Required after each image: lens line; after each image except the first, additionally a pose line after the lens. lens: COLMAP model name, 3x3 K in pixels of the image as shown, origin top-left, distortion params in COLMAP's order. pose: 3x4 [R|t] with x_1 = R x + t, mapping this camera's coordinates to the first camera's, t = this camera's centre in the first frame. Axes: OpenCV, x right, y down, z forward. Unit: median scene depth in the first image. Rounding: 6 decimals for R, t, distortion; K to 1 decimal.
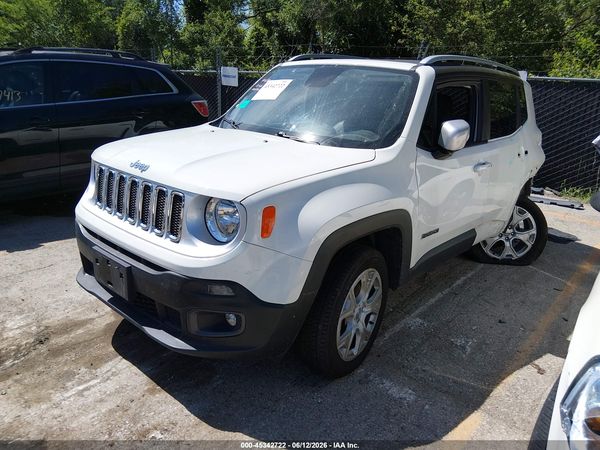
lens RADIAL K [[454.6, 0, 299.6], [0, 454.6, 221.7], [0, 0, 1]] dist [0.061040, -0.098068]
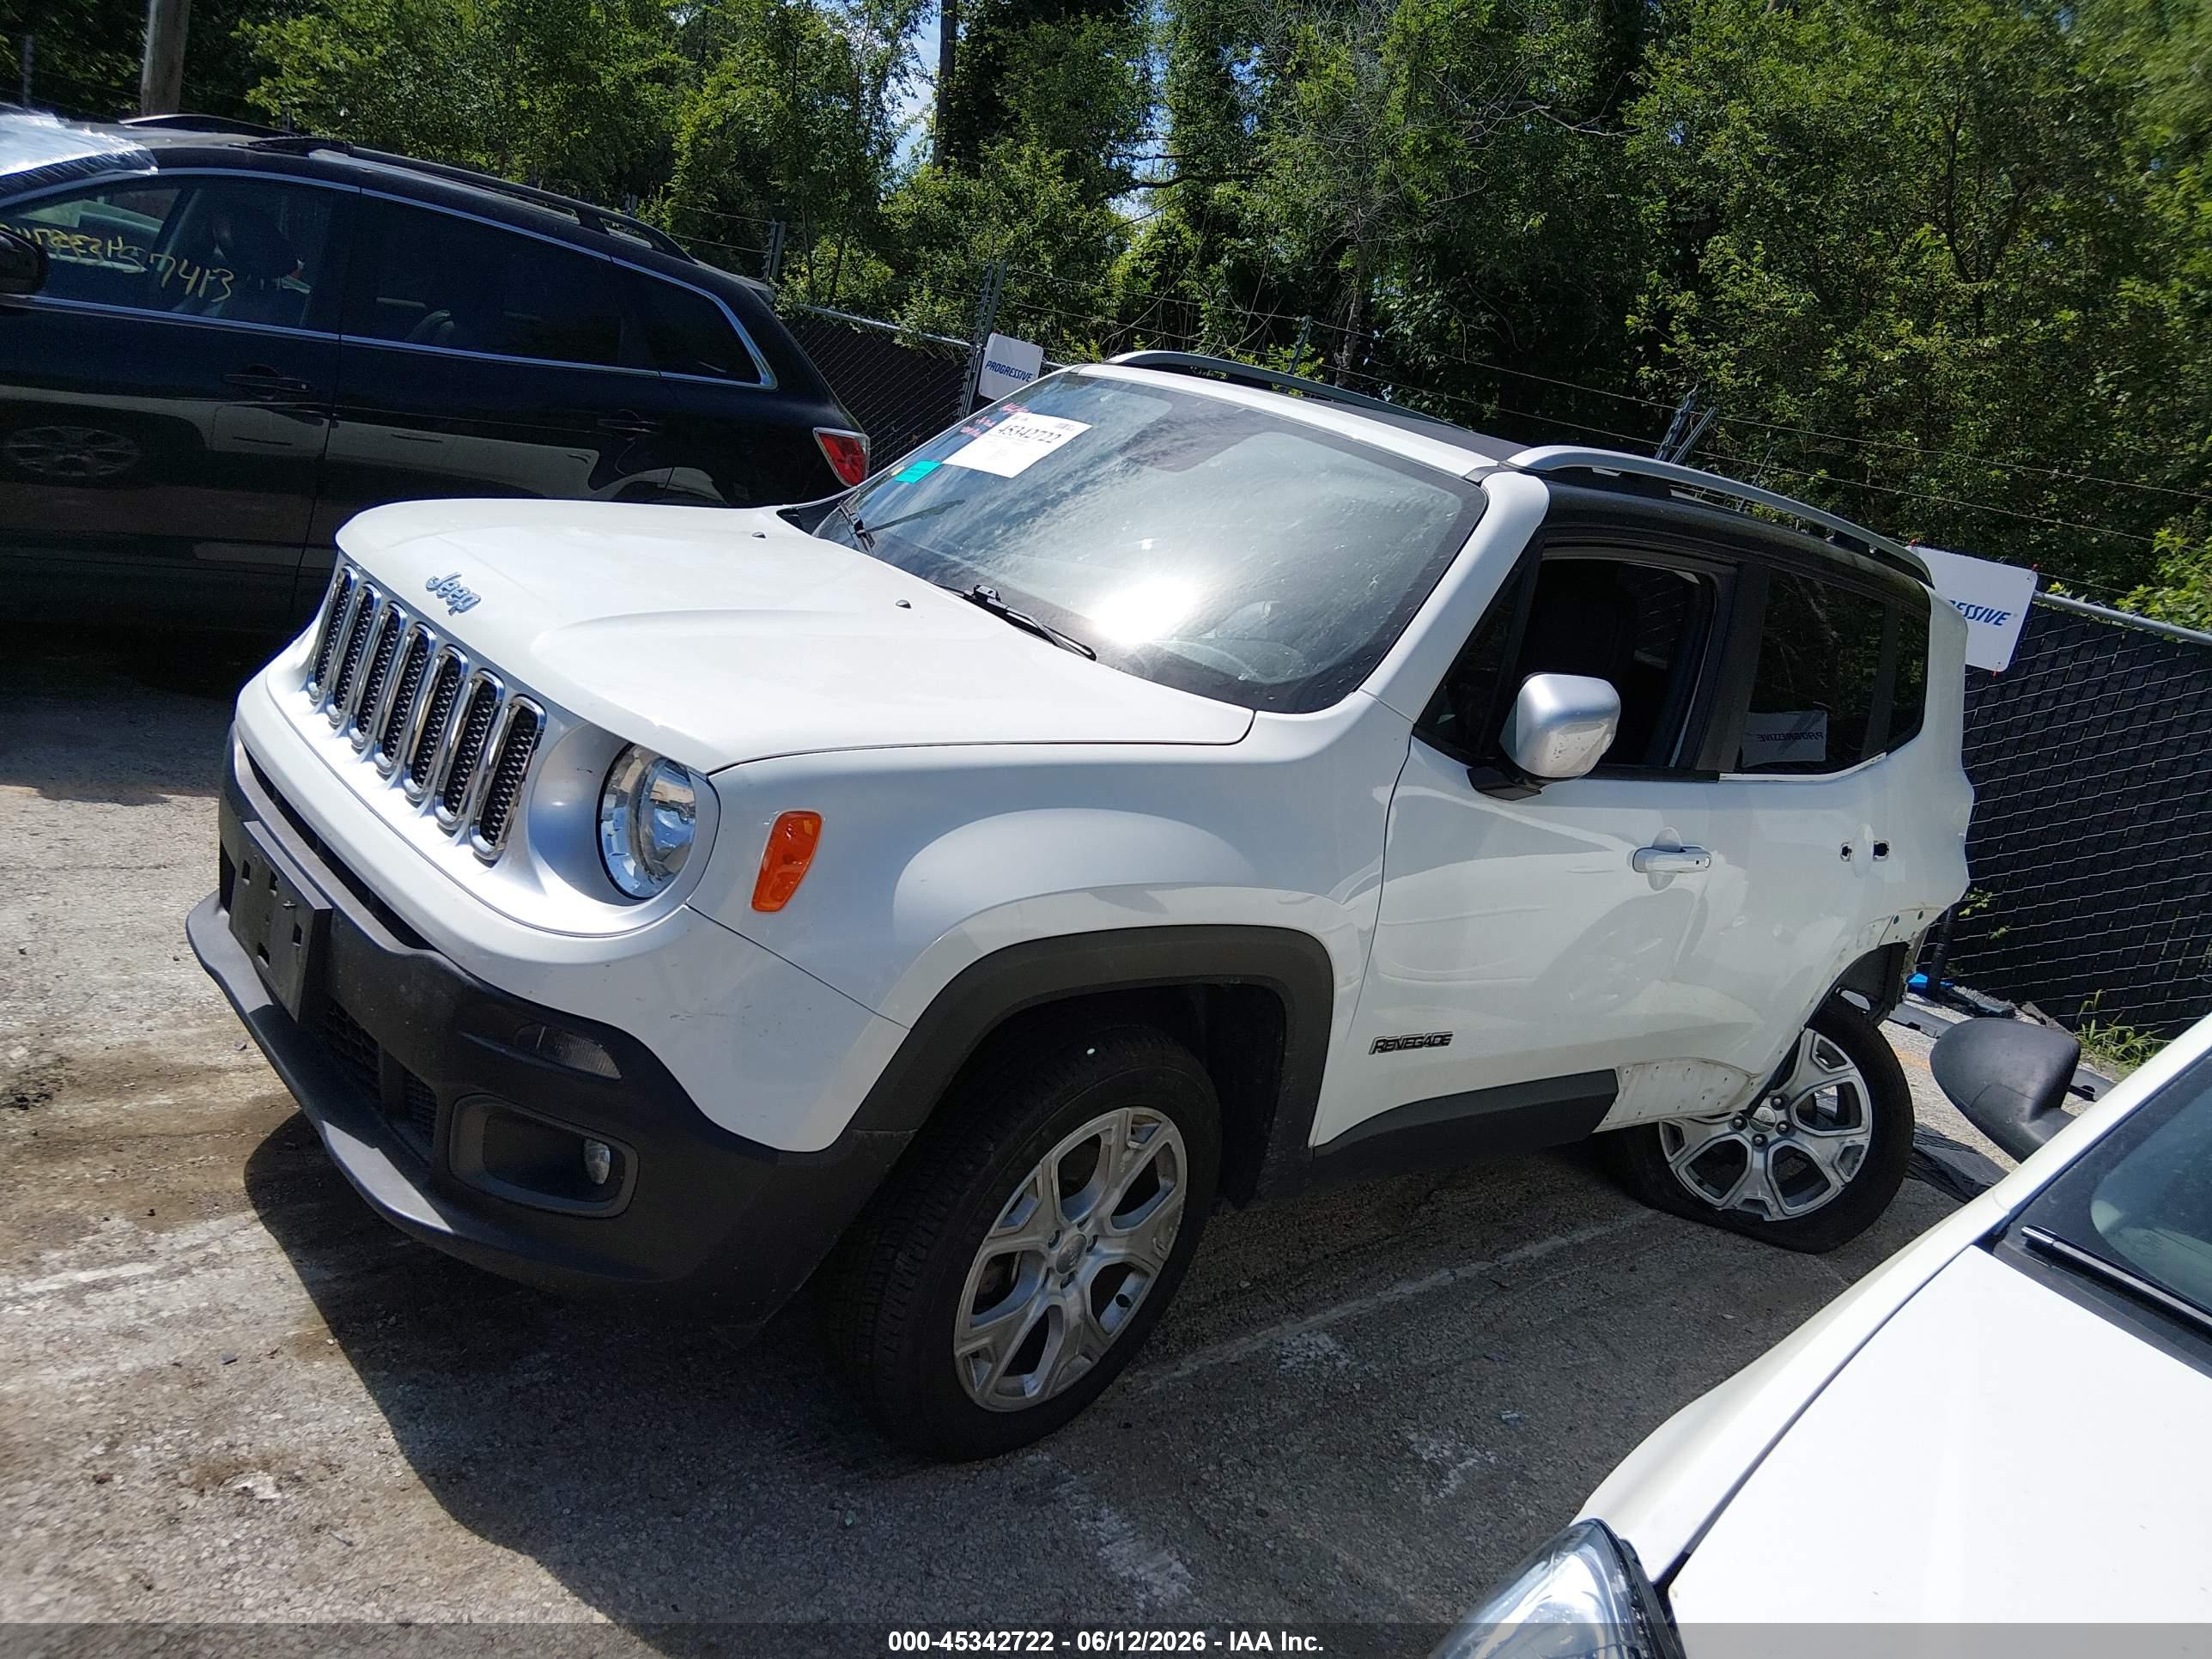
lens RADIAL K [[1675.9, 0, 1112.2], [0, 1675.9, 813.8], [0, 0, 1]] dist [0.061040, -0.098068]
pose [[0.973776, 0.219215, -0.060873, 0.136764], [-0.222844, 0.972940, -0.061054, -0.007531], [0.045842, 0.073018, 0.996277, -0.060444]]
